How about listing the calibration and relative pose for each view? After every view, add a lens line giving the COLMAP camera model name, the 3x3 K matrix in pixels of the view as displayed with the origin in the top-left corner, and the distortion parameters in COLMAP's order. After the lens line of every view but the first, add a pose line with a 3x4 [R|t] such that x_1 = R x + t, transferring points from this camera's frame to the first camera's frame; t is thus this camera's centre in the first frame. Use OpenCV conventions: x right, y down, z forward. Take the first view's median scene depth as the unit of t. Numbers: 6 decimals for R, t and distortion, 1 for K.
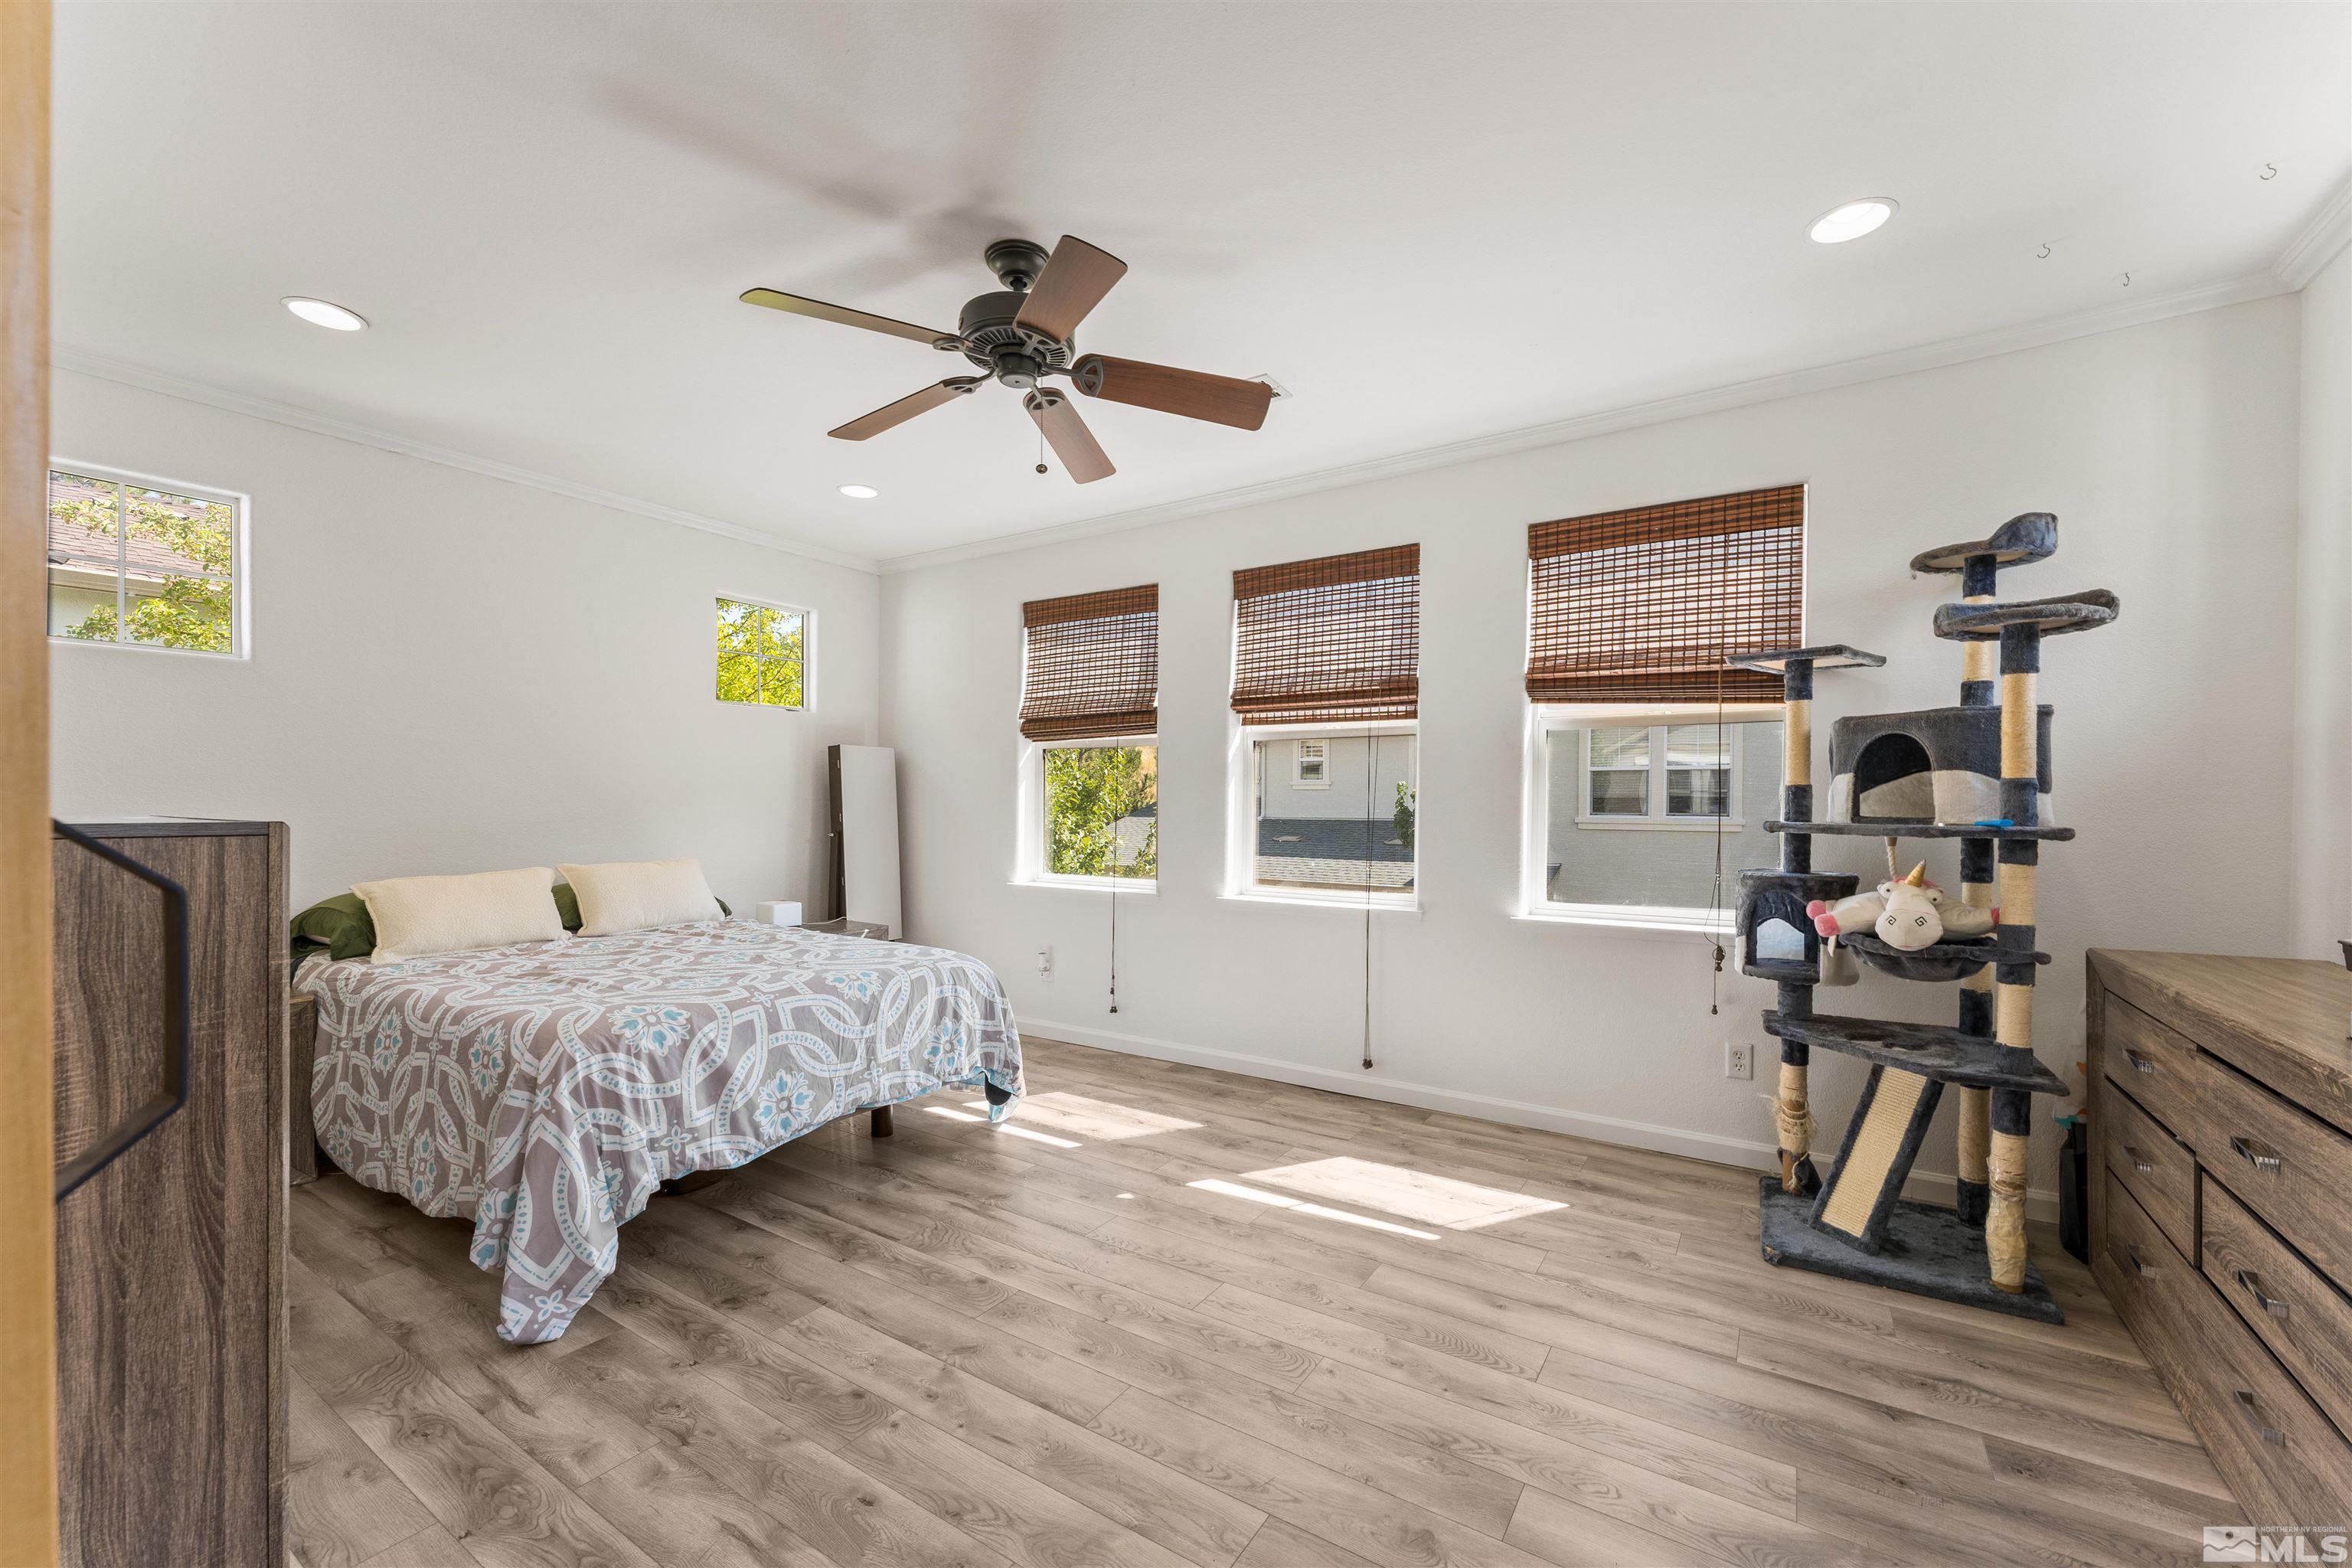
lens RADIAL K [[938.4, 0, 1172.0], [0, 938.4, 806.0], [0, 0, 1]] dist [-0.001839, 0.000149]
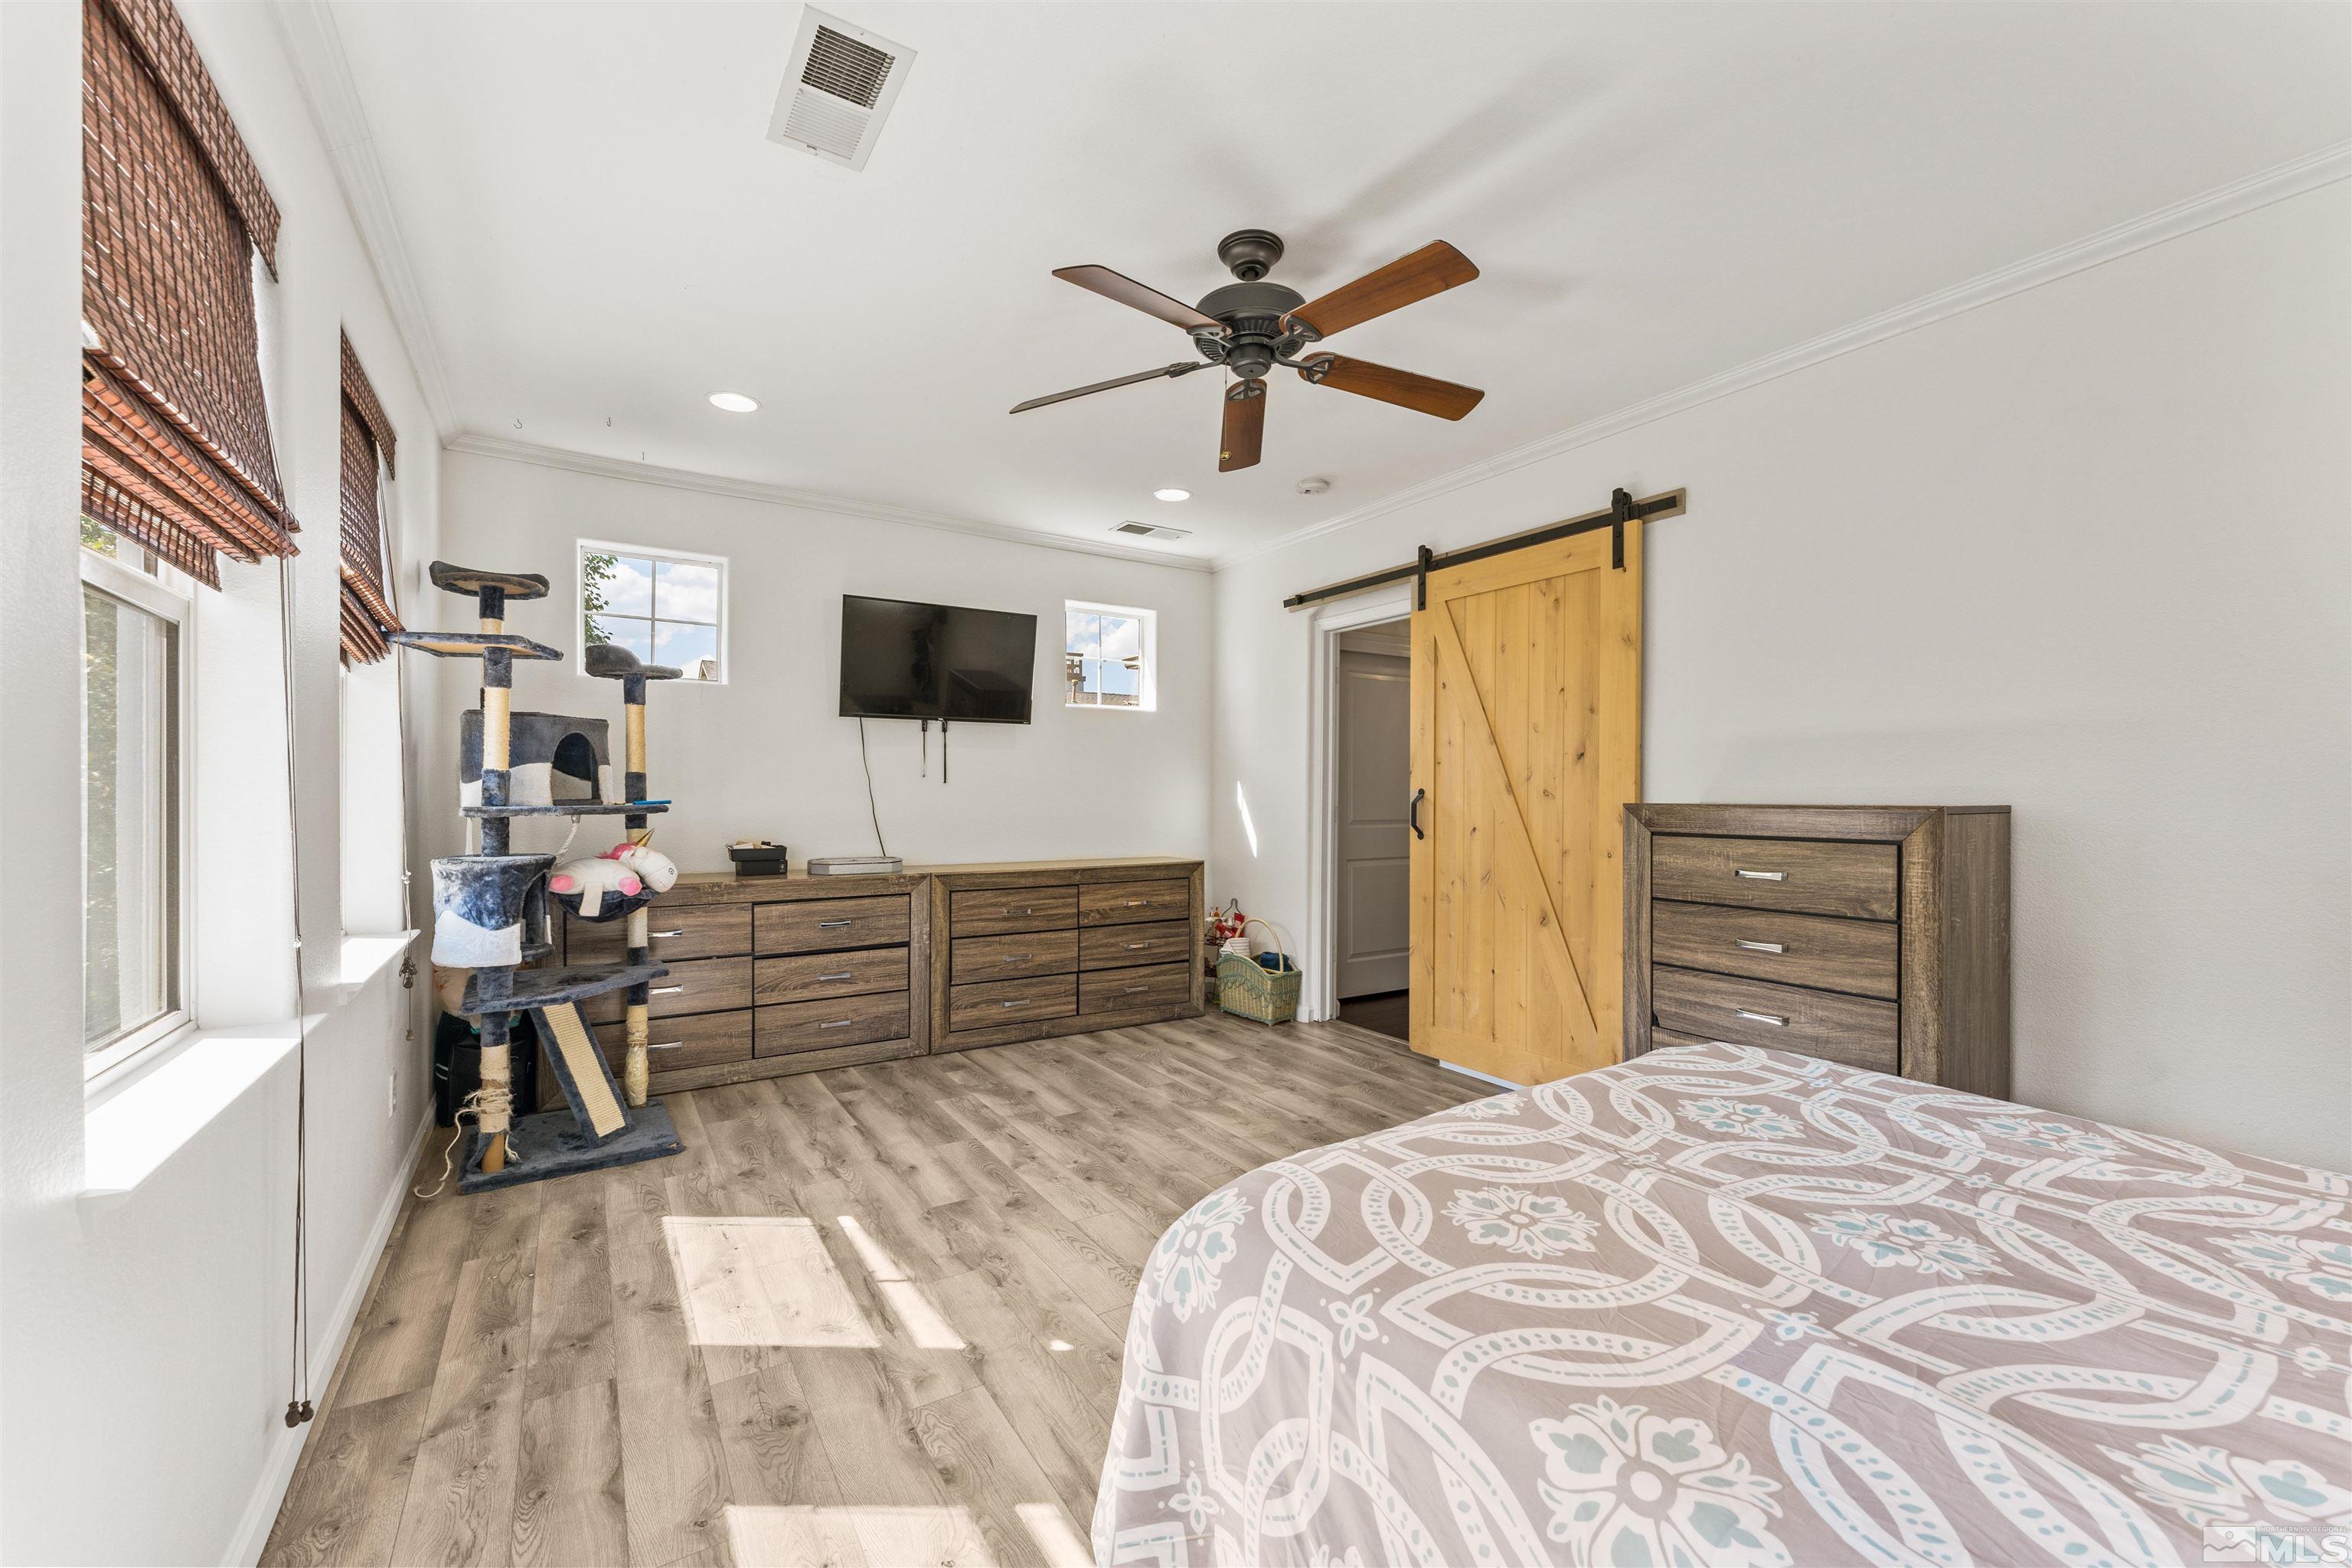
lens RADIAL K [[938.4, 0, 1173.2], [0, 938.4, 795.0], [0, 0, 1]] dist [-0.001839, 0.000149]
pose [[-0.914792, -0.006278, 0.403876, -0.429896], [-0.007720, 0.999968, -0.001941, 0.000814], [-0.403851, -0.004893, -0.914812, 1.690189]]
